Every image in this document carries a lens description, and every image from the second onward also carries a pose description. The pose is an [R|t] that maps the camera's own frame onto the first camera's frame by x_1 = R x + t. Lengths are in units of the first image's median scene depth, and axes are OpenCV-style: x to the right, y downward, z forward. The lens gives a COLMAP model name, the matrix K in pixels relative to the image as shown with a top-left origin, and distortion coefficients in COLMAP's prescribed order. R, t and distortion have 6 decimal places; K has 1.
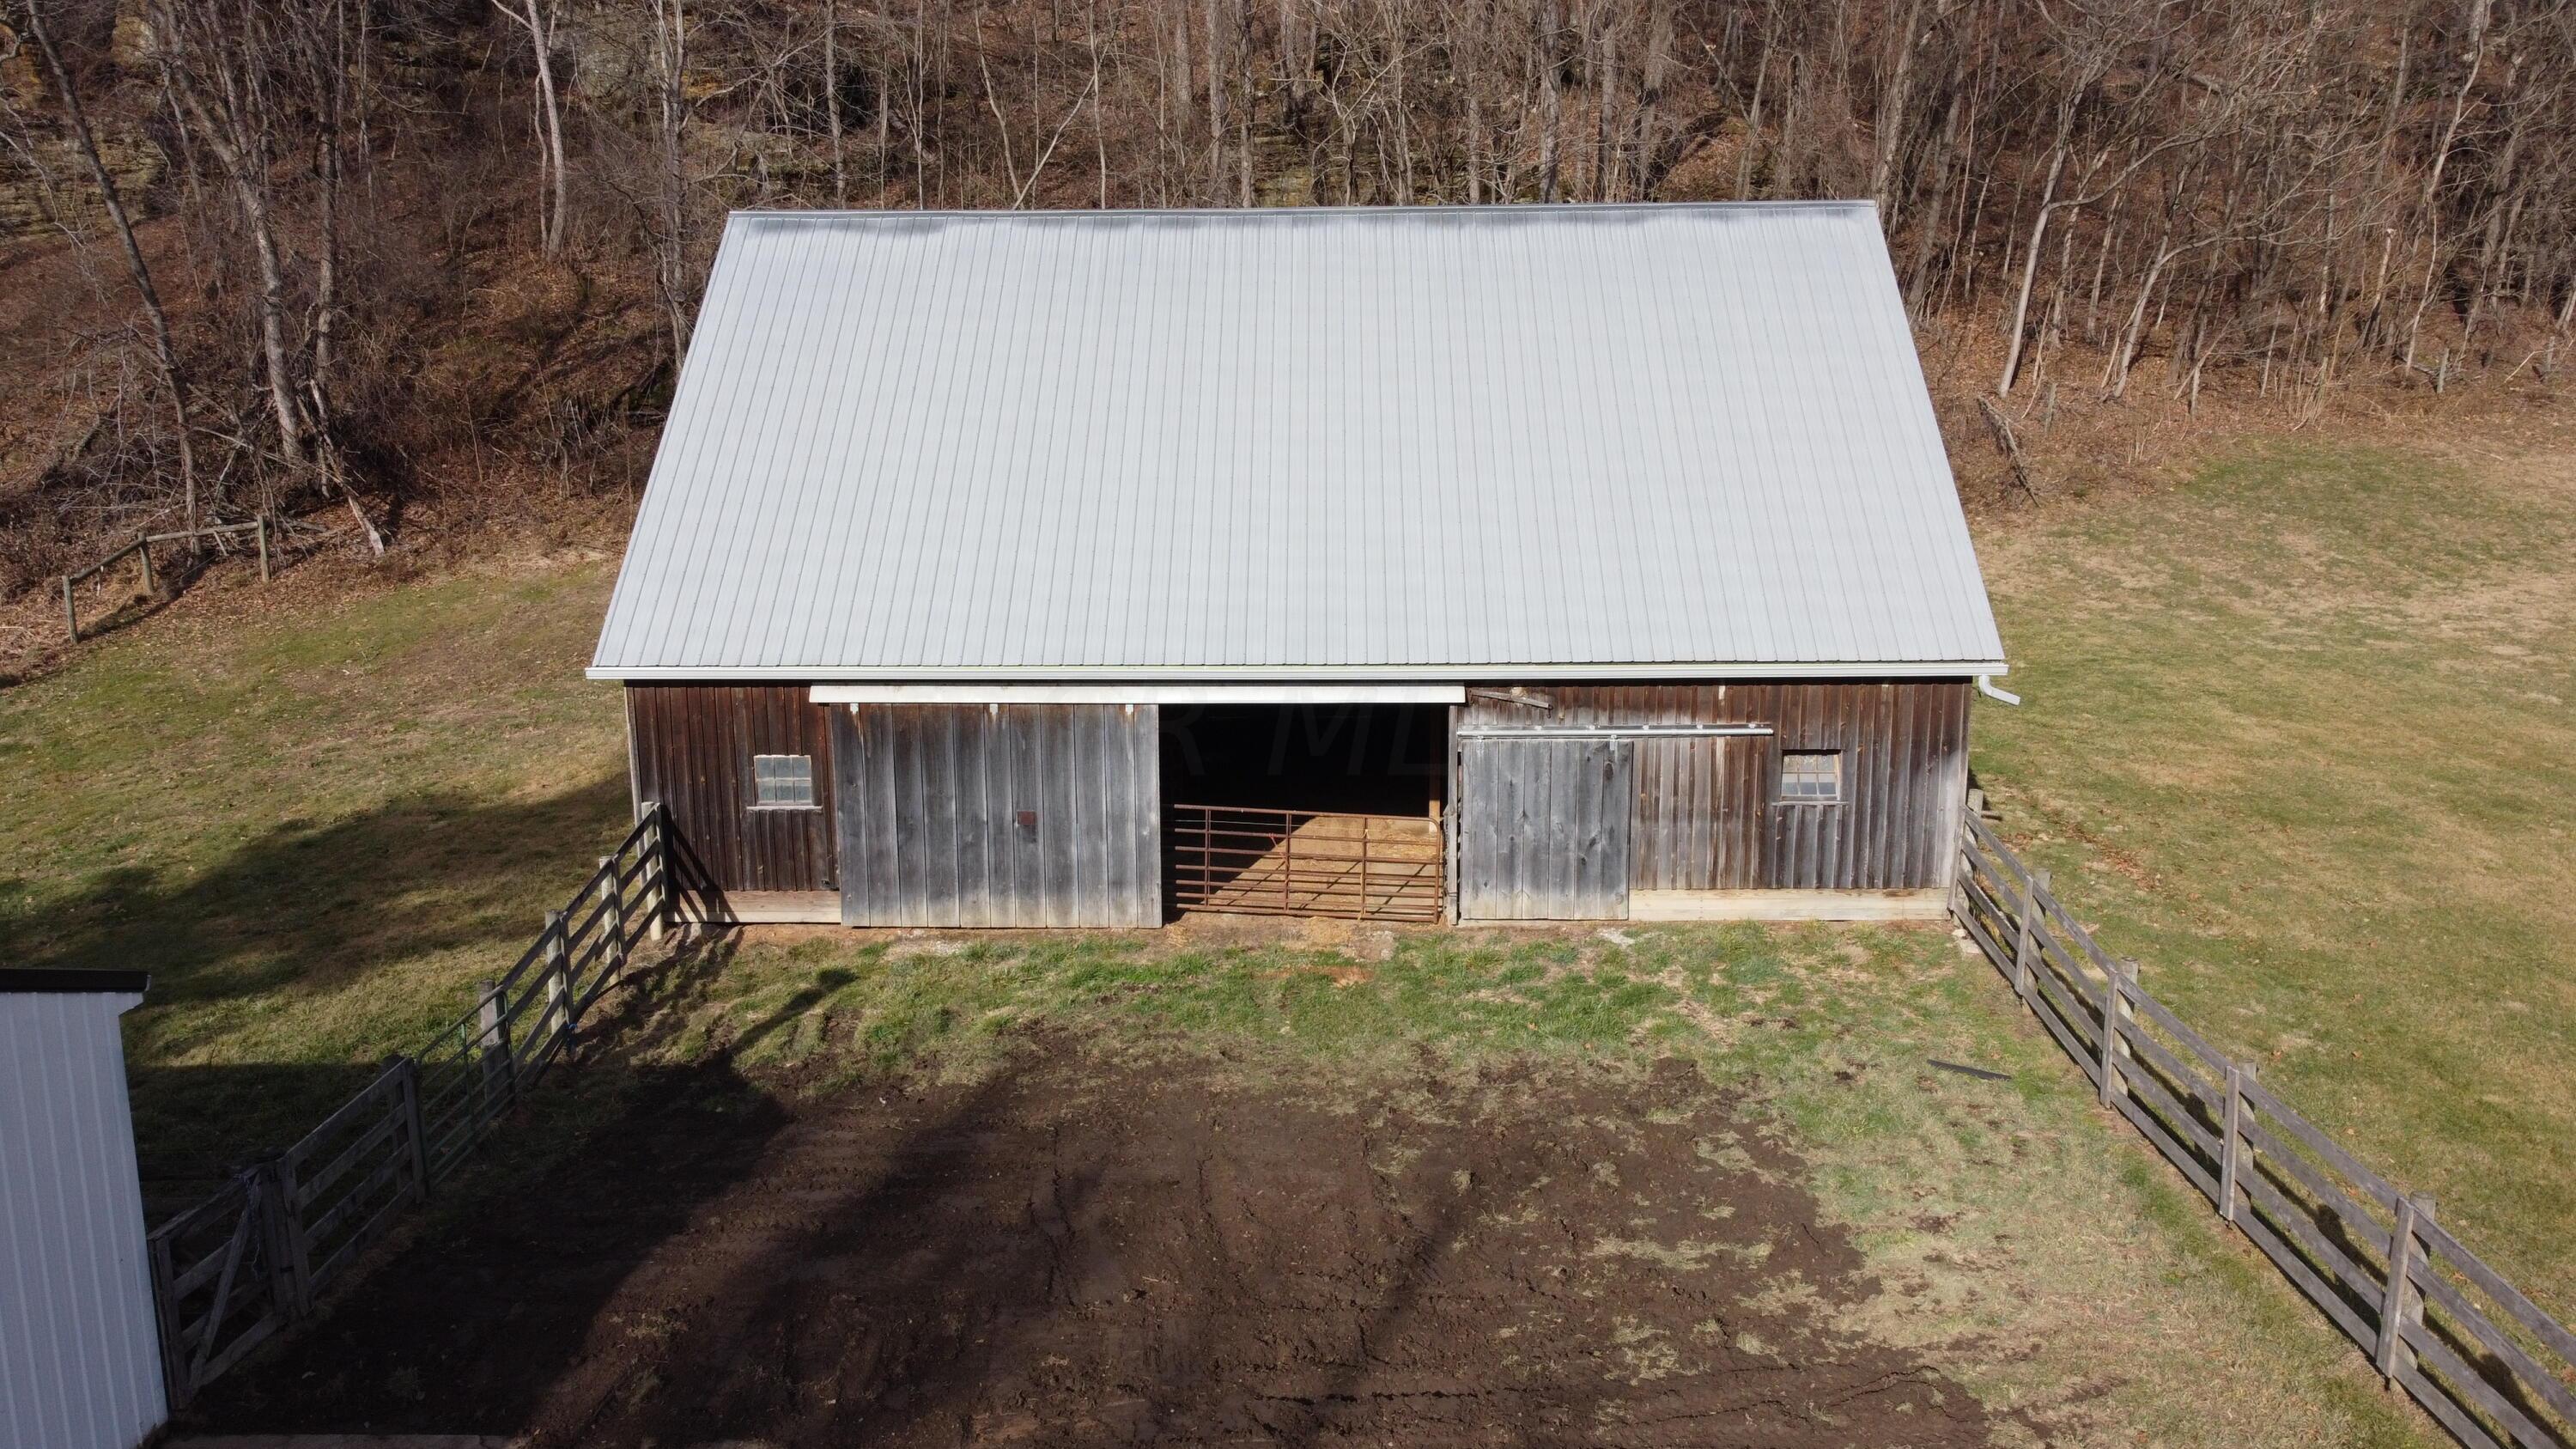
lens RADIAL K [[1937.4, 0, 1283.0], [0, 1937.4, 743.3], [0, 0, 1]] dist [-0.001684, -0.002966]
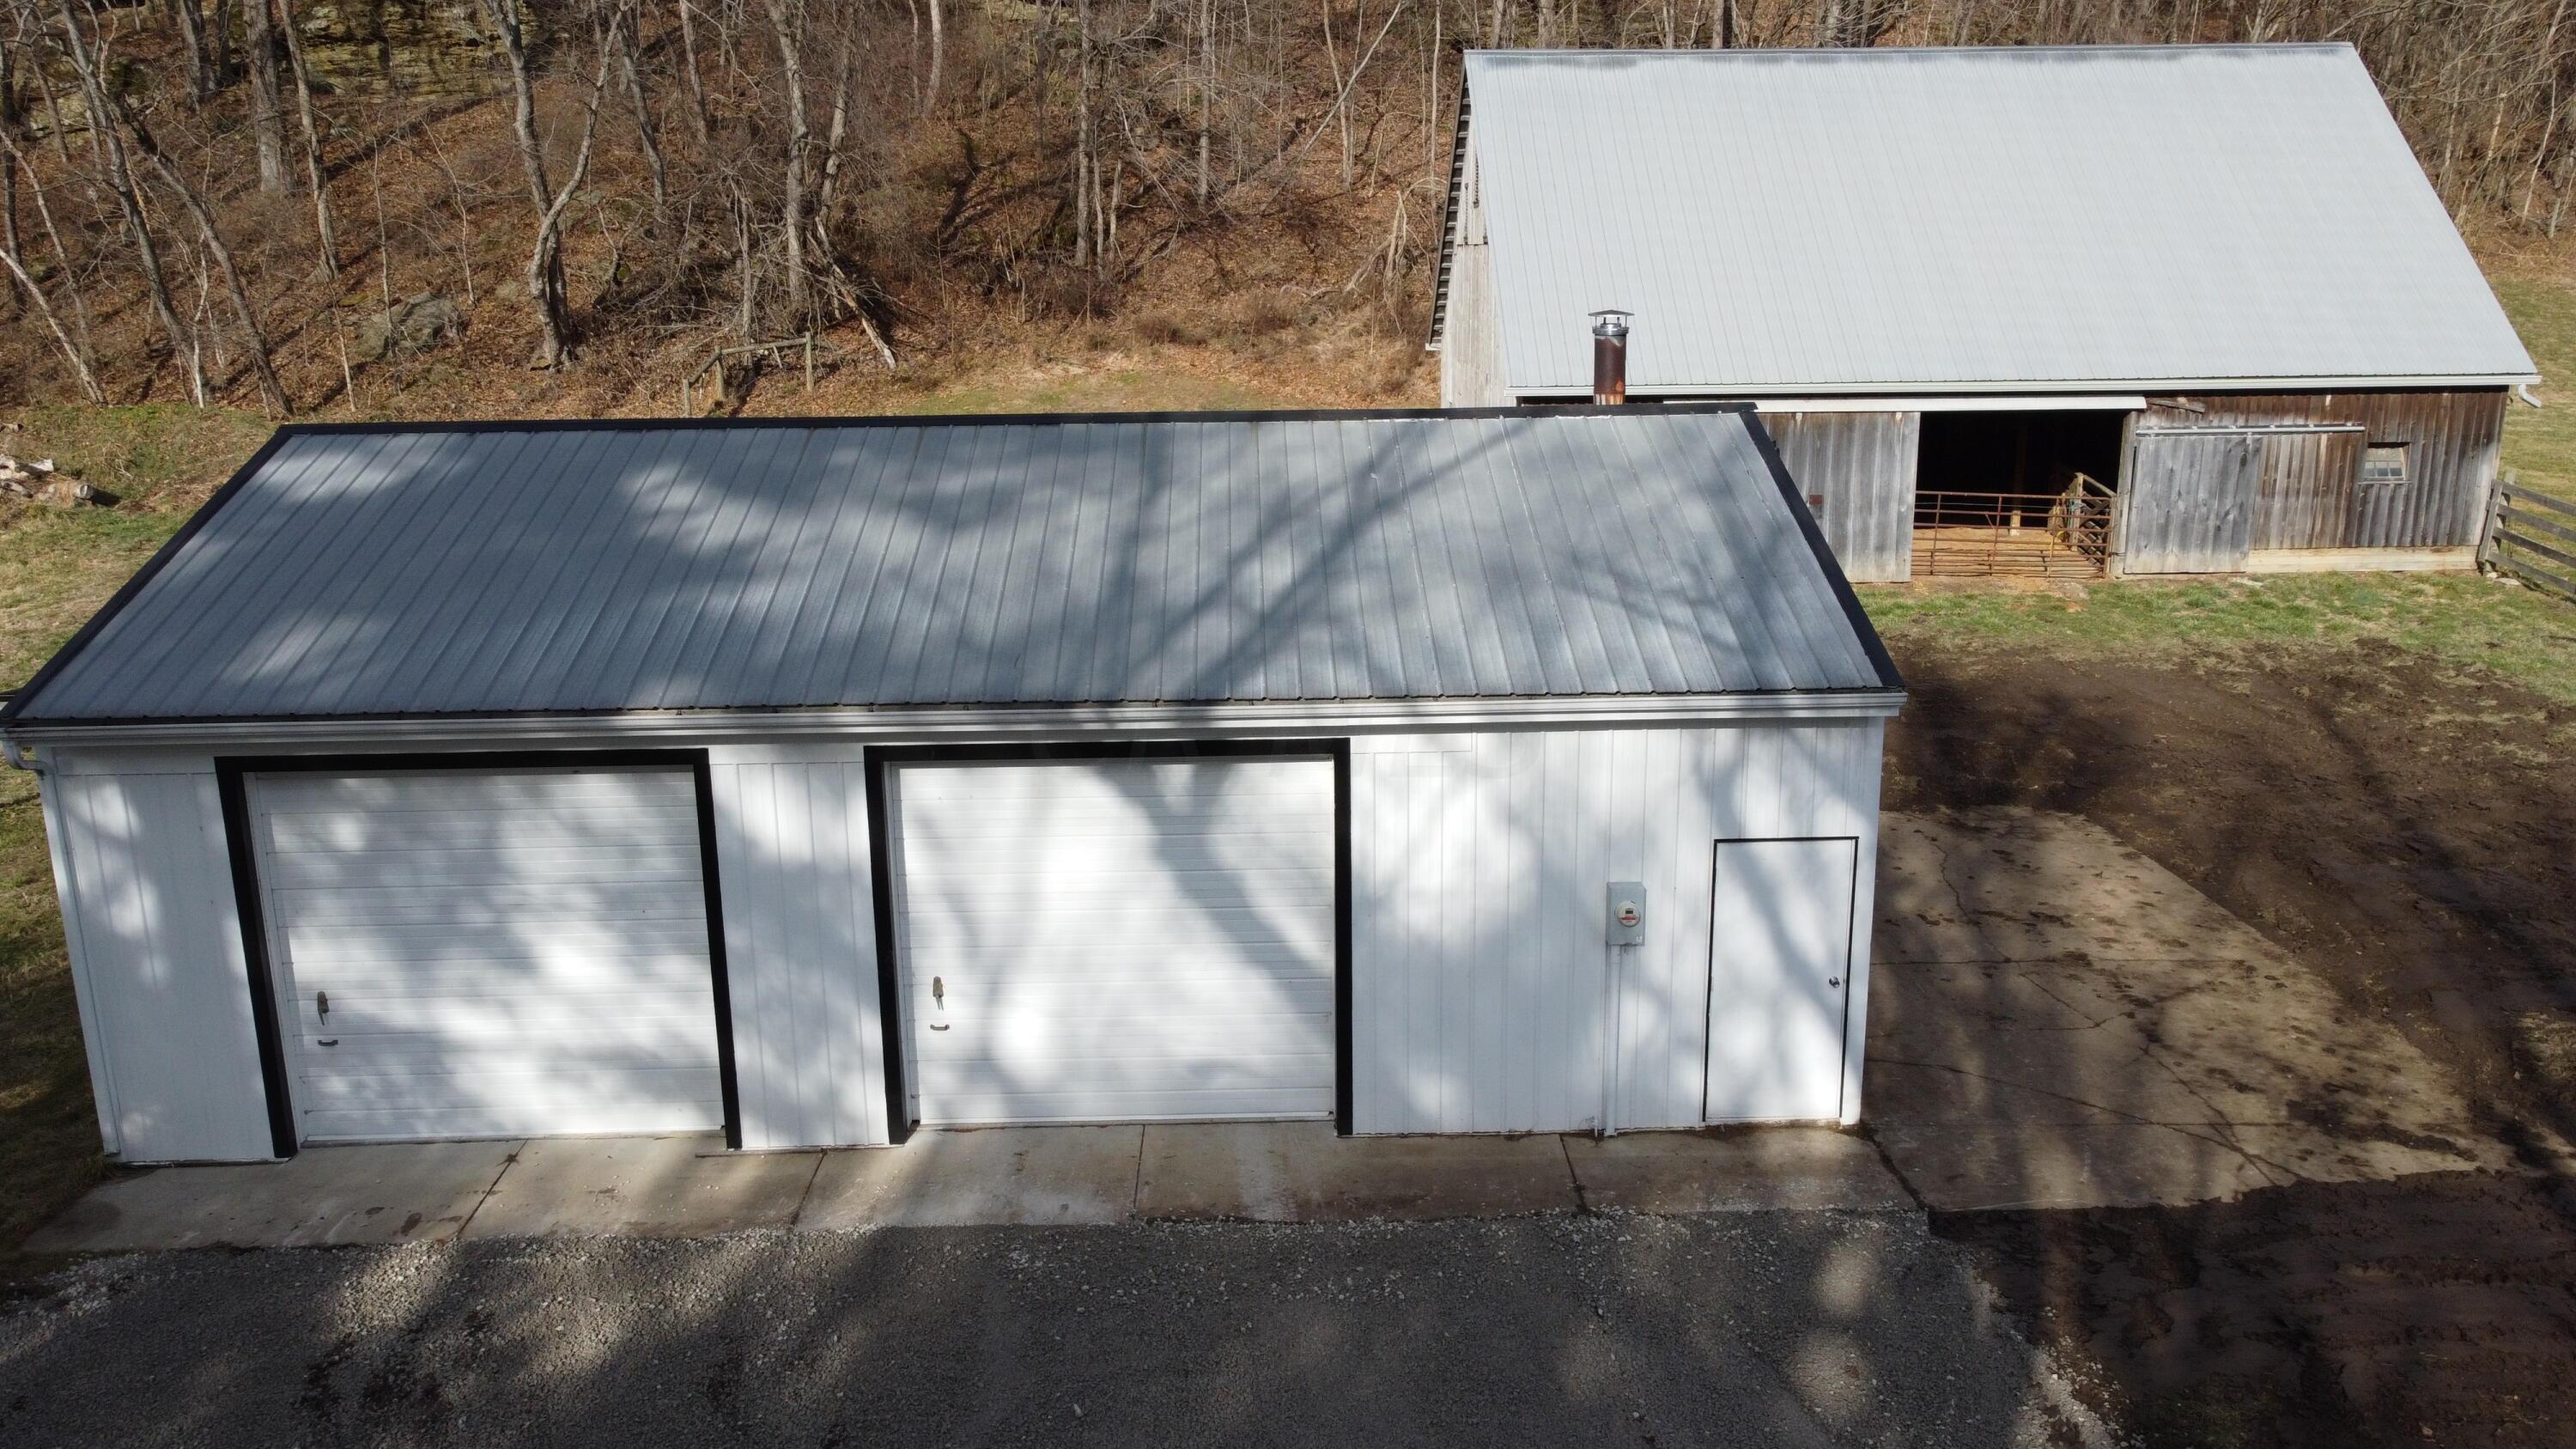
lens RADIAL K [[1937.4, 0, 1311.6], [0, 1937.4, 715.8], [0, 0, 1]] dist [-0.001684, -0.002966]
pose [[0.999054, -0.014333, 0.041048, -0.539927], [0.012636, 0.999066, 0.041309, 0.128770], [-0.041602, -0.040752, 0.998303, -0.334708]]
